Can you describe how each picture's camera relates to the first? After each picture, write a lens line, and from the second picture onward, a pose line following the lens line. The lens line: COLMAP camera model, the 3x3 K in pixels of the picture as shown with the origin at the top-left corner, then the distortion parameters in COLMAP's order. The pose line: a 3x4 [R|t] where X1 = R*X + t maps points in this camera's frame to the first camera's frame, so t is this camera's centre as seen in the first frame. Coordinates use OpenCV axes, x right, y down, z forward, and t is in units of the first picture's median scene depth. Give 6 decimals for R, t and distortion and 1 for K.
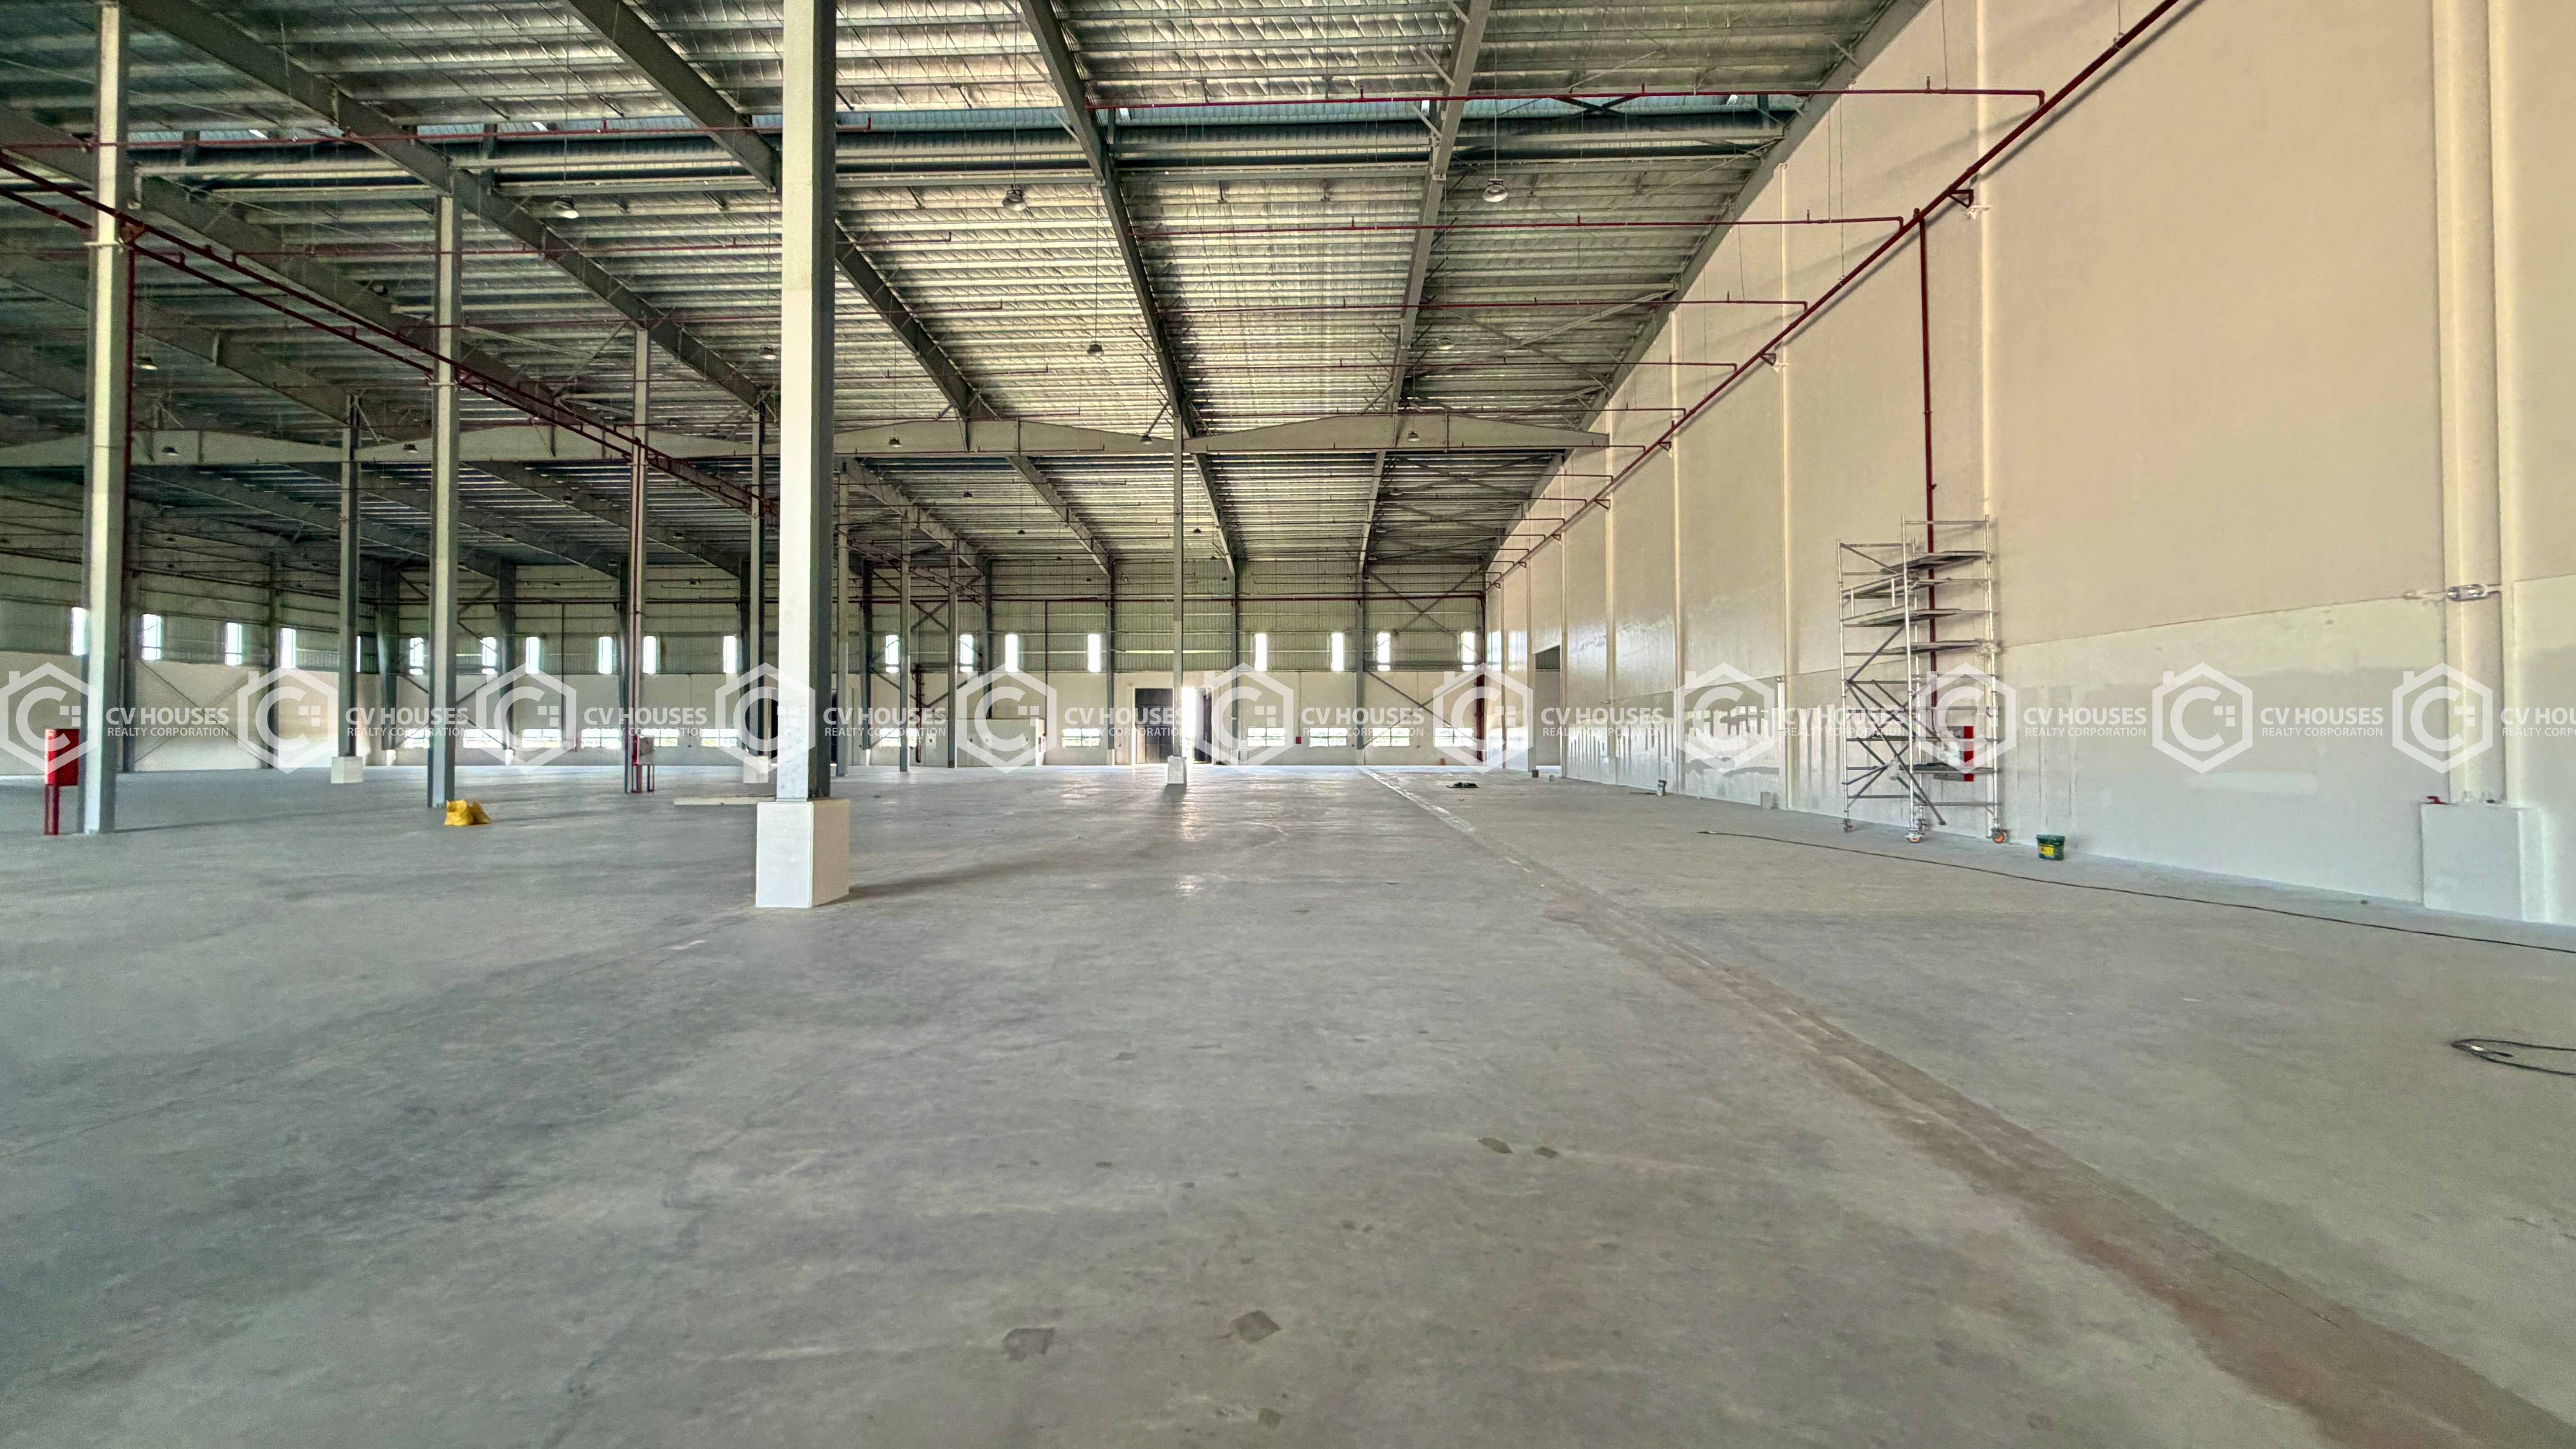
lens RADIAL K [[1027.4, 0, 1279.6], [0, 1027.4, 727.7], [0, 0, 1]] dist [-0.000891, 0.000088]
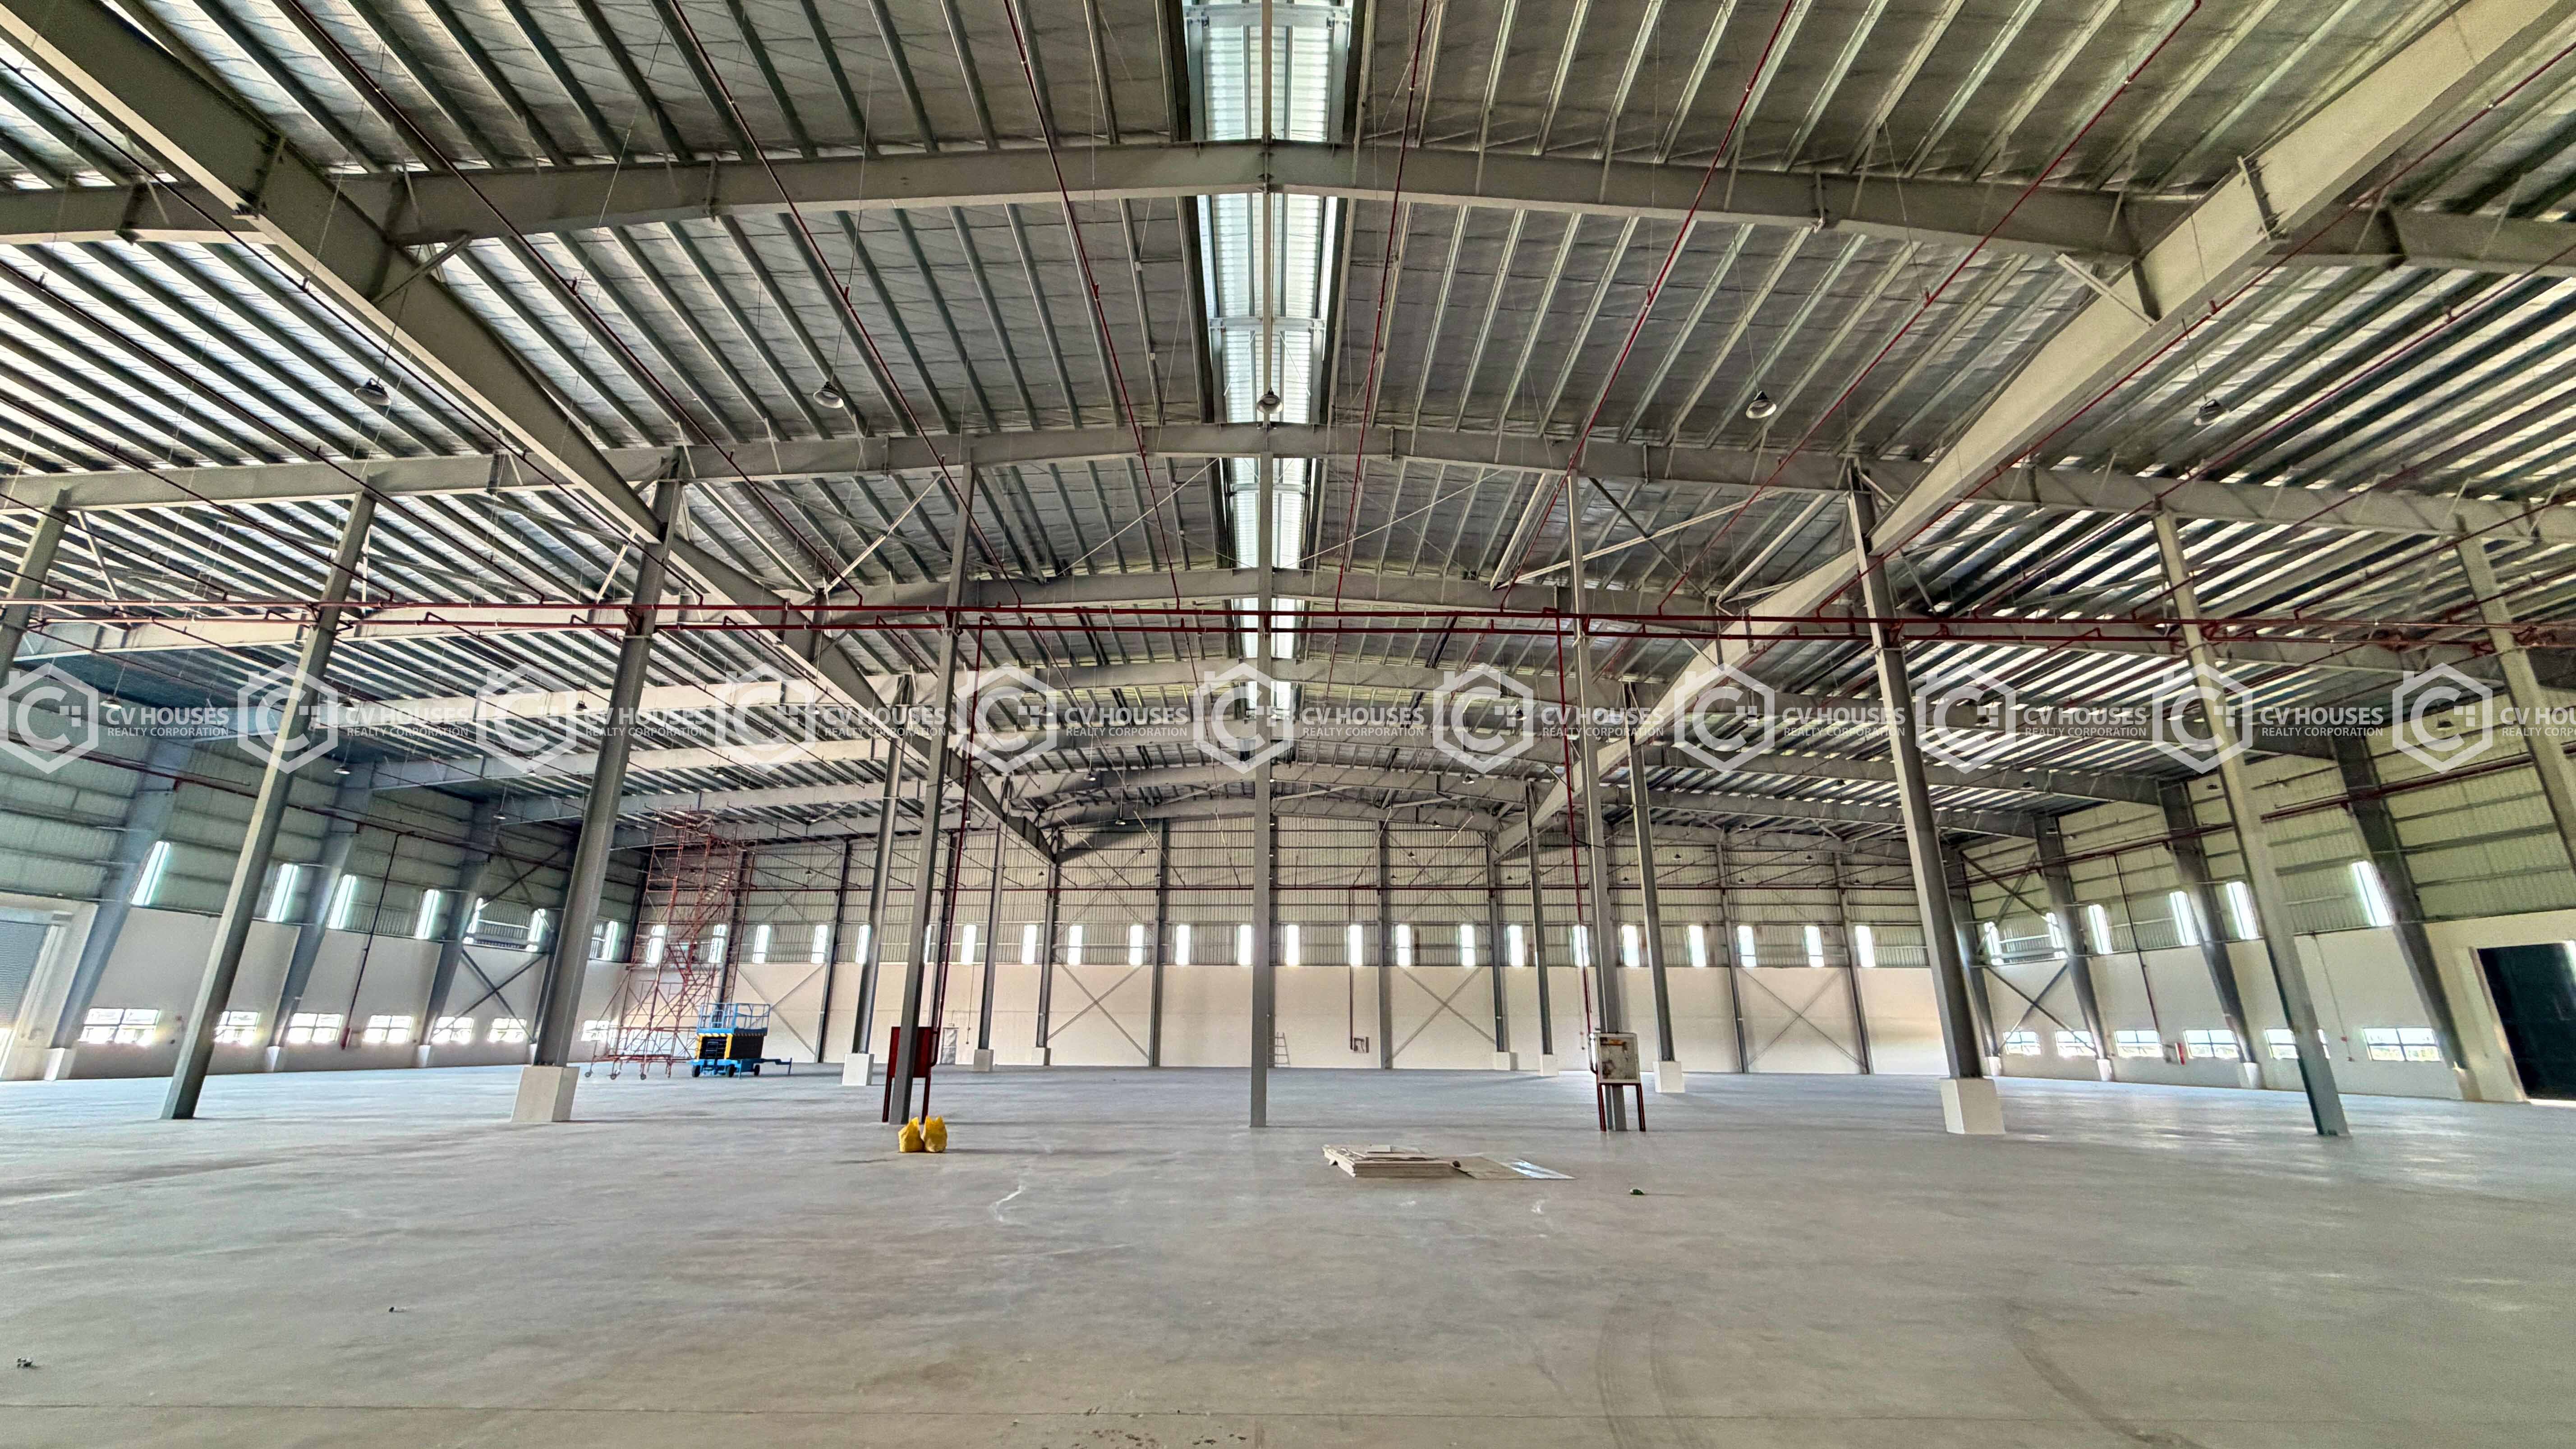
lens RADIAL K [[1027.4, 0, 1276.6], [0, 1027.4, 720.9], [0, 0, 1]] dist [-0.000891, 0.000088]
pose [[0.041906, -0.292762, -0.955267, 0.019804], [0.001690, 0.956126, -0.292951, 0.003932], [0.999120, 0.010662, 0.040562, 0.432998]]
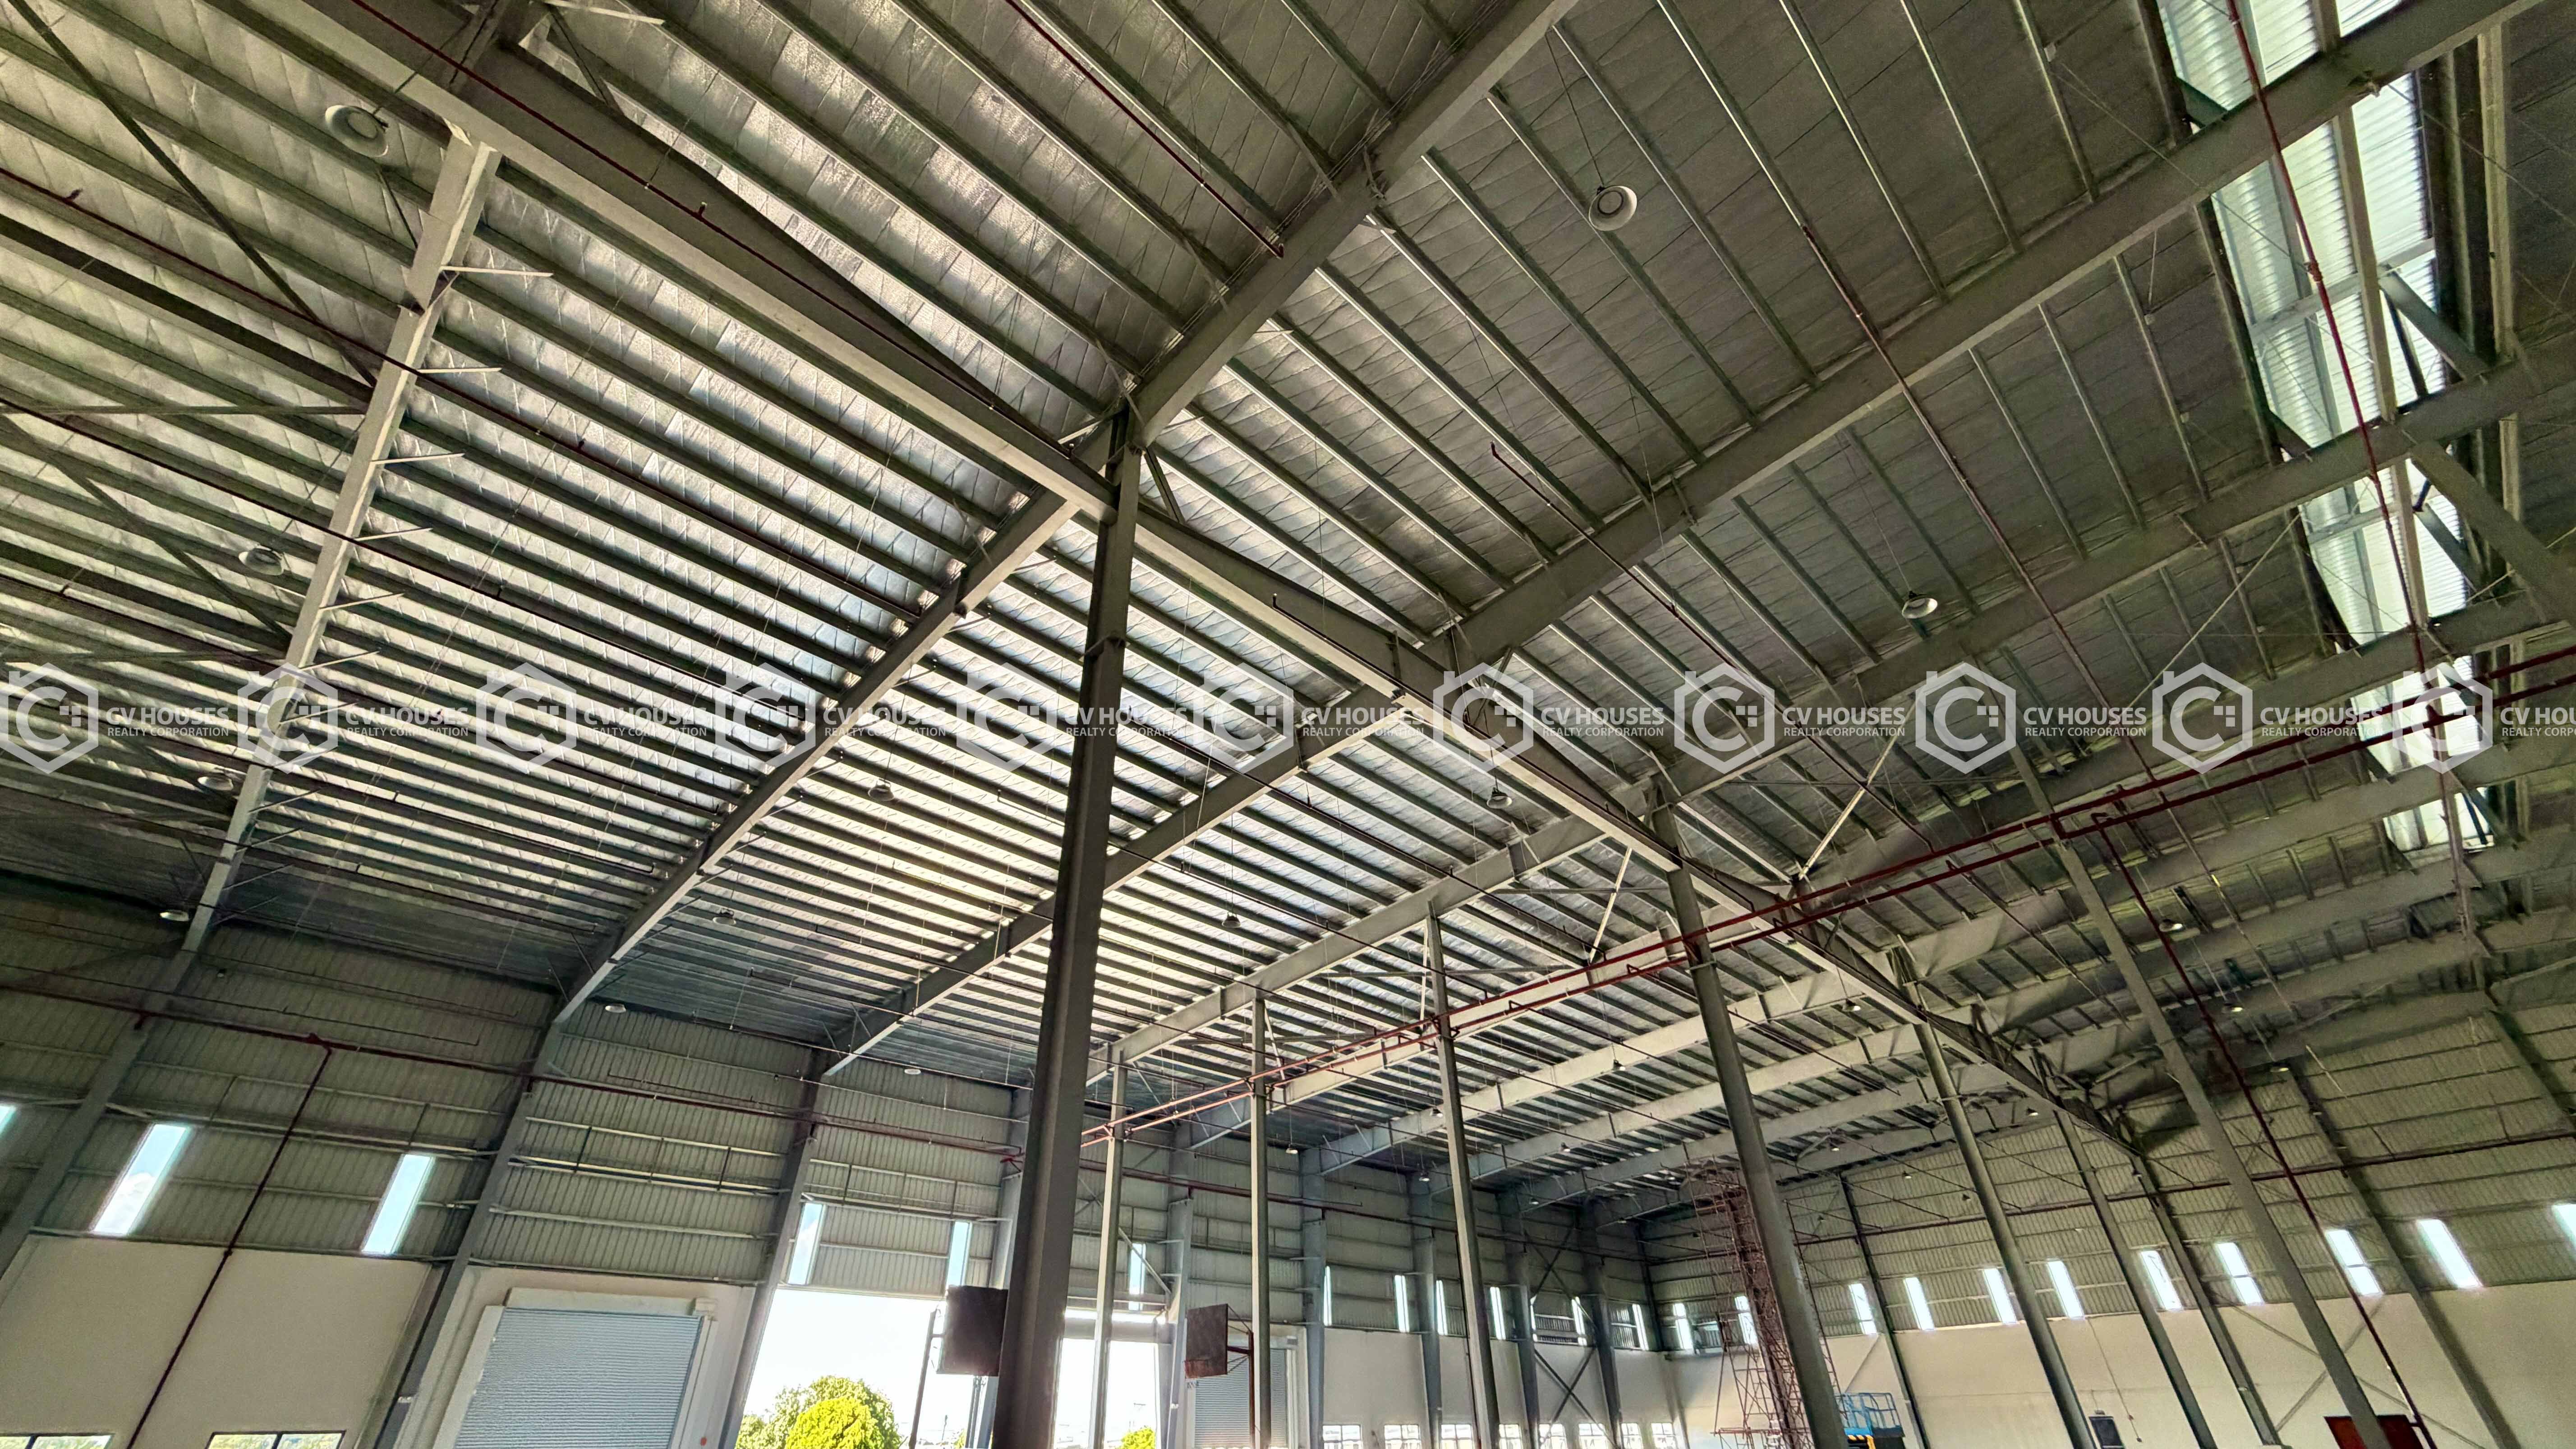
lens RADIAL K [[1027.4, 0, 1271.8], [0, 1027.4, 721.5], [0, 0, 1]] dist [-0.000891, 0.000088]
pose [[-0.692909, -0.404021, -0.597197, 0.020929], [0.024791, 0.814421, -0.579744, 0.002007], [0.720599, -0.416515, -0.554303, 0.336454]]
